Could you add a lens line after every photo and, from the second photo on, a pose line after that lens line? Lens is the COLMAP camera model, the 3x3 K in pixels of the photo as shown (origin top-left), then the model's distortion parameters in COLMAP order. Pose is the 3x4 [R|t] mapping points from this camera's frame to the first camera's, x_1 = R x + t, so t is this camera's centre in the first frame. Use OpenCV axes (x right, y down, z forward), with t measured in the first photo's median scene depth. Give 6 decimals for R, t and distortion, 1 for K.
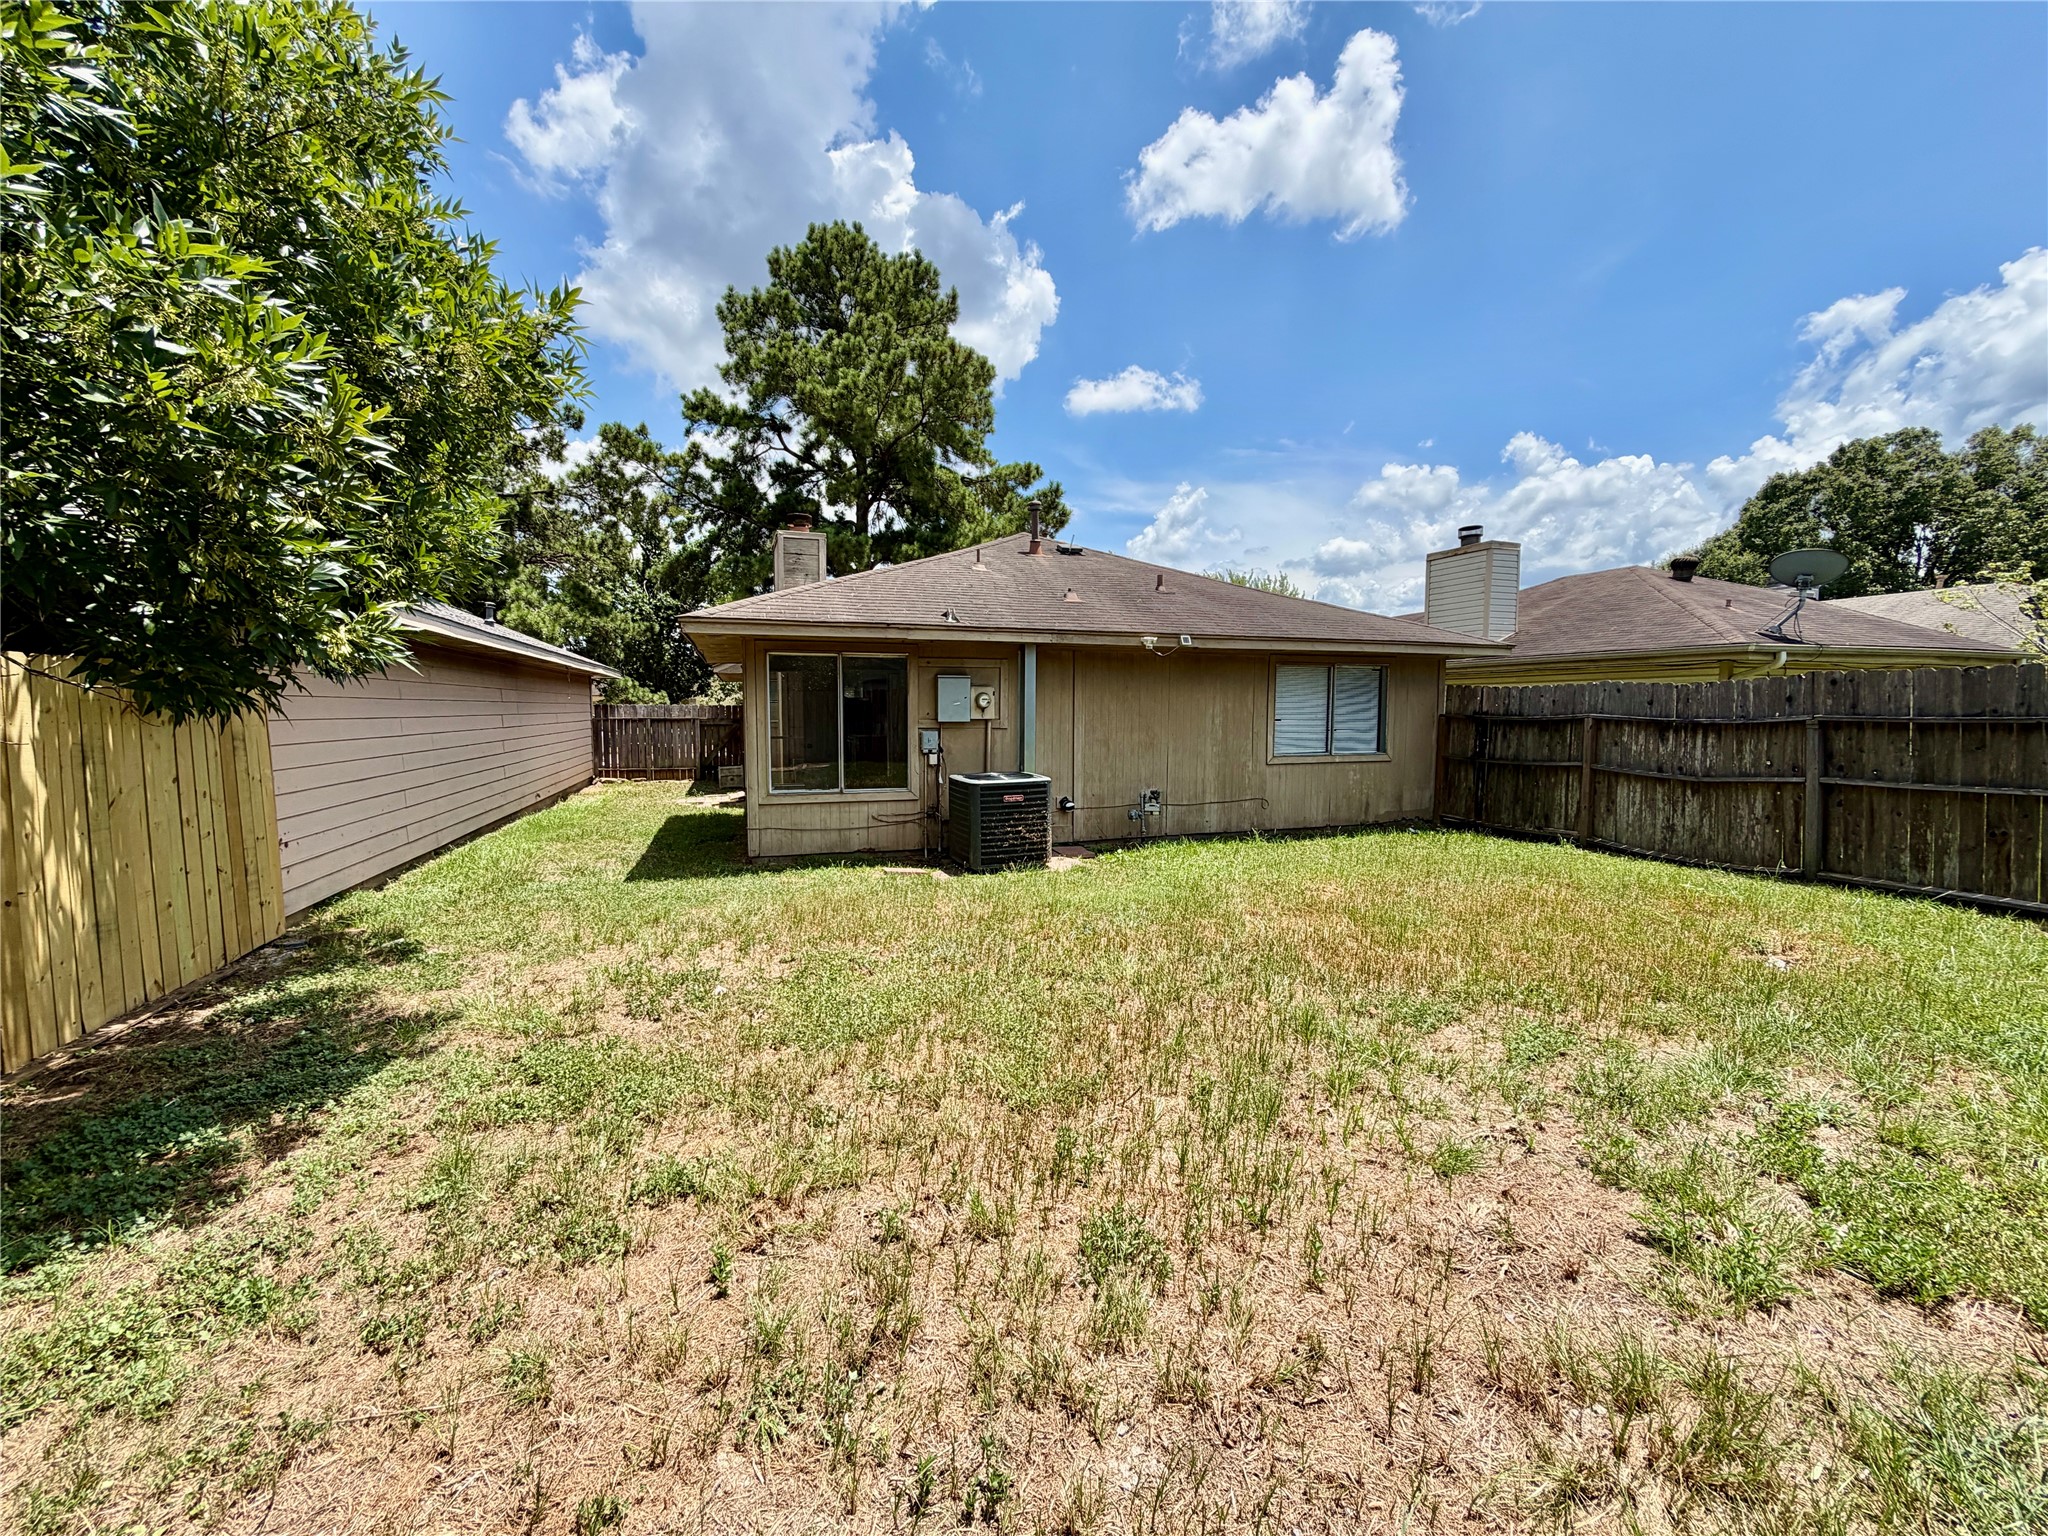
lens RADIAL K [[814.2, 0, 1019.7], [0, 814.2, 766.0], [0, 0, 1]] dist [-0.000261, -0.000210]
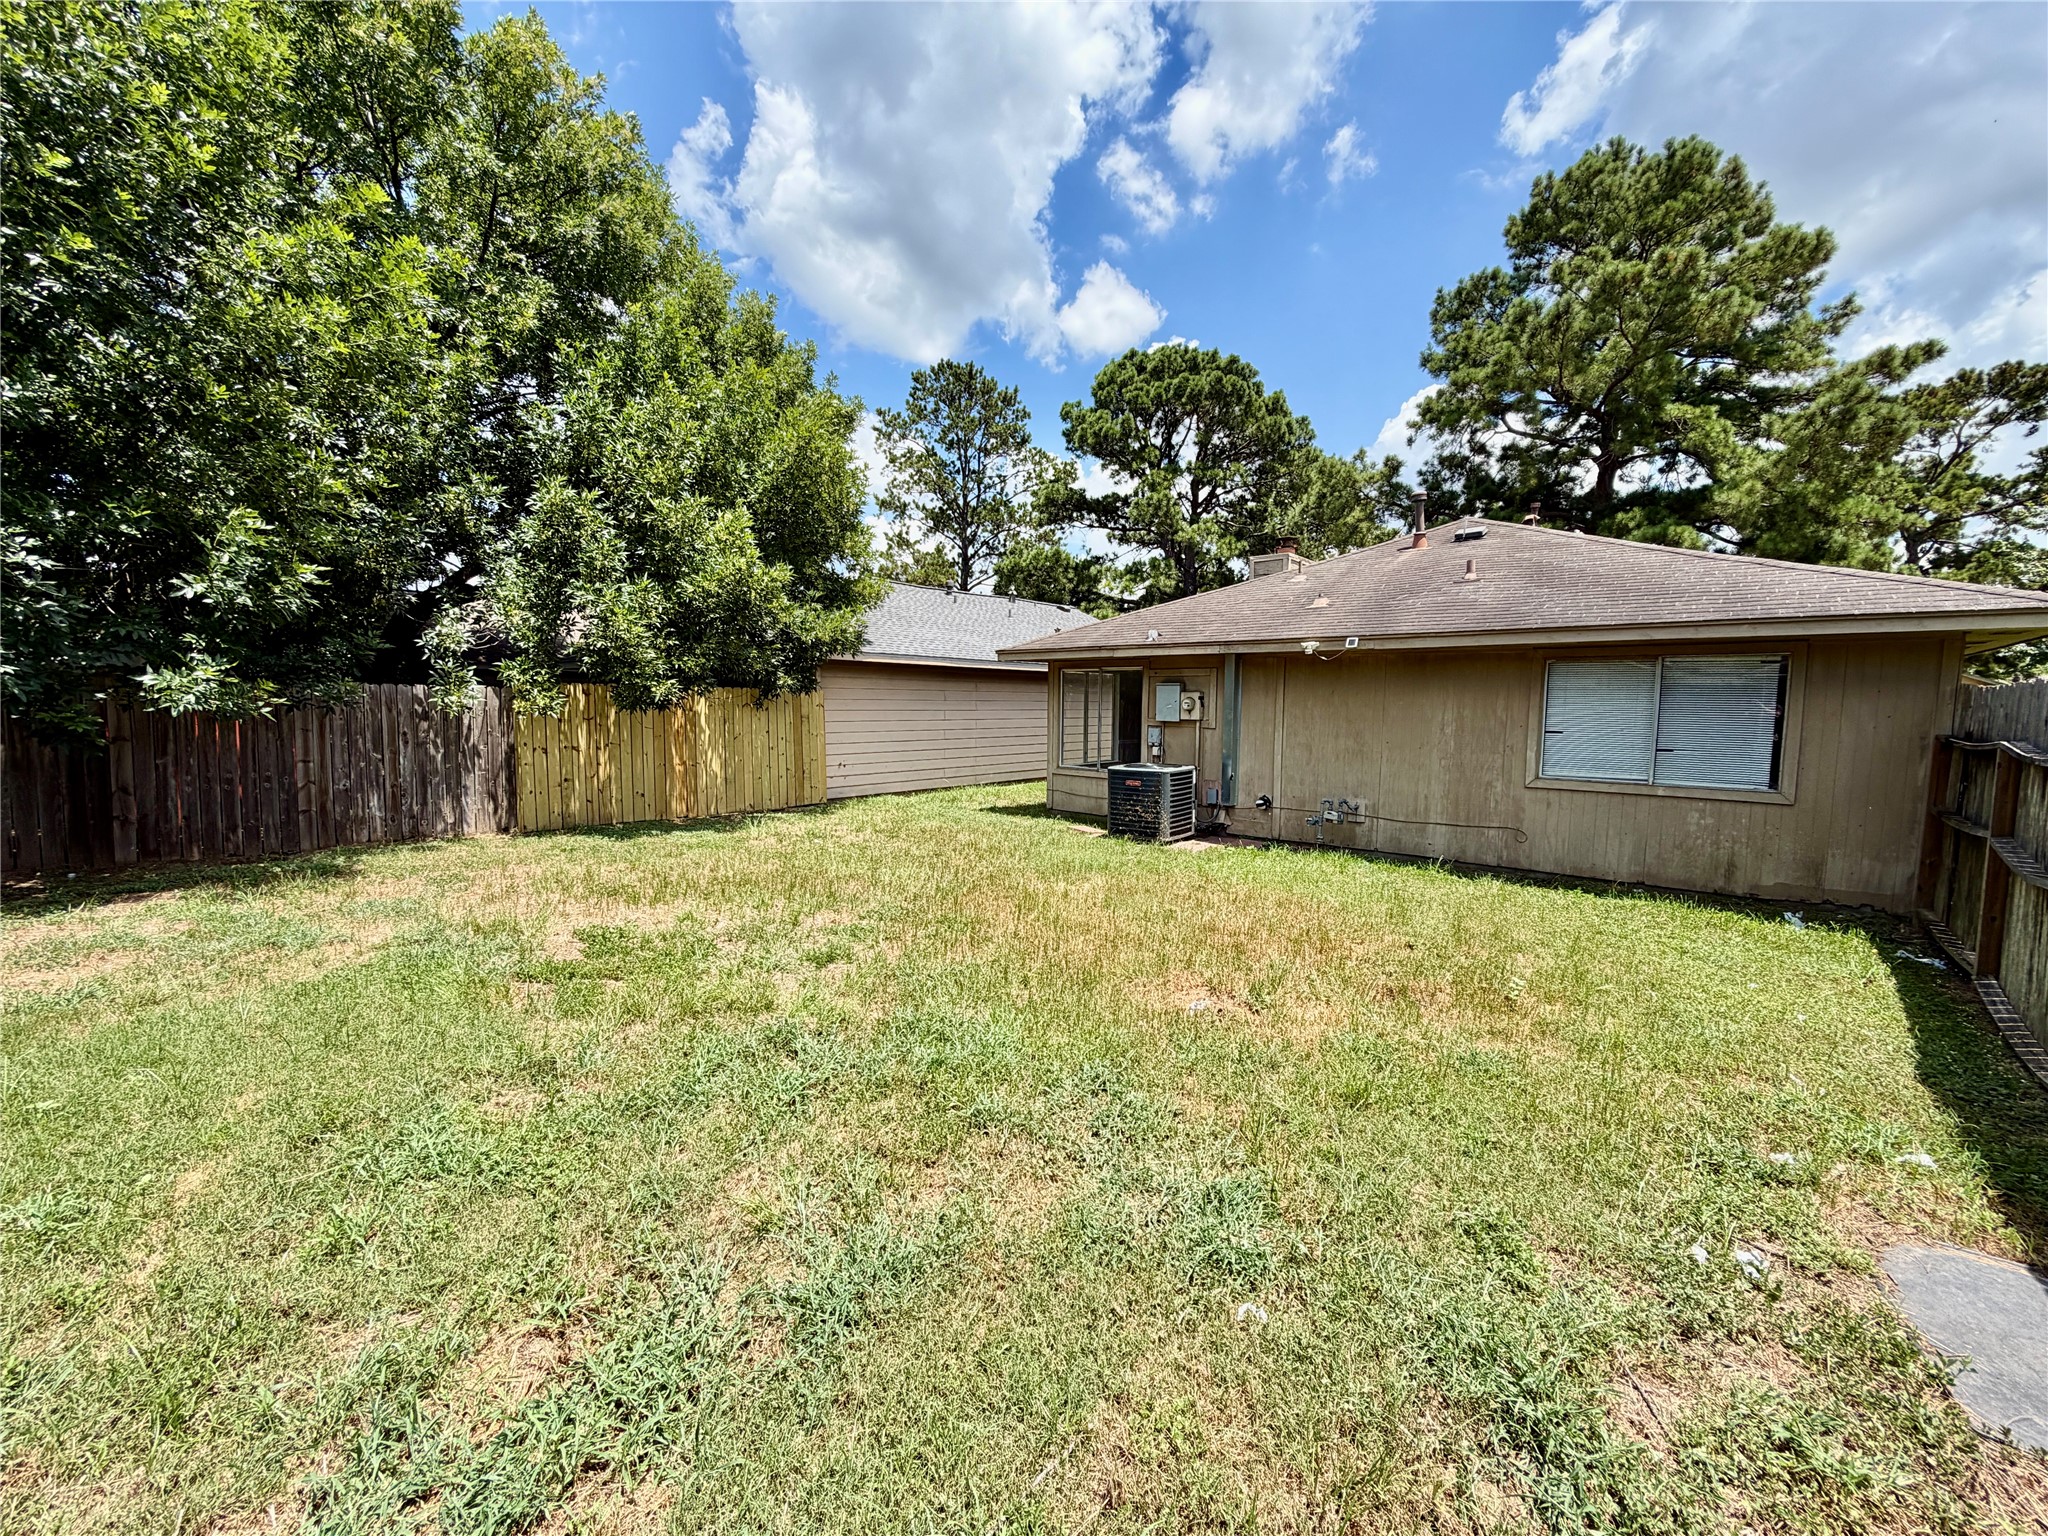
lens RADIAL K [[814.2, 0, 1012.1], [0, 814.2, 772.6], [0, 0, 1]] dist [-0.000261, -0.000210]
pose [[0.492215, 0.080777, -0.866718, 0.744436], [-0.071513, 0.996072, 0.052219, -0.021089], [0.867531, 0.036279, 0.496058, 0.163288]]
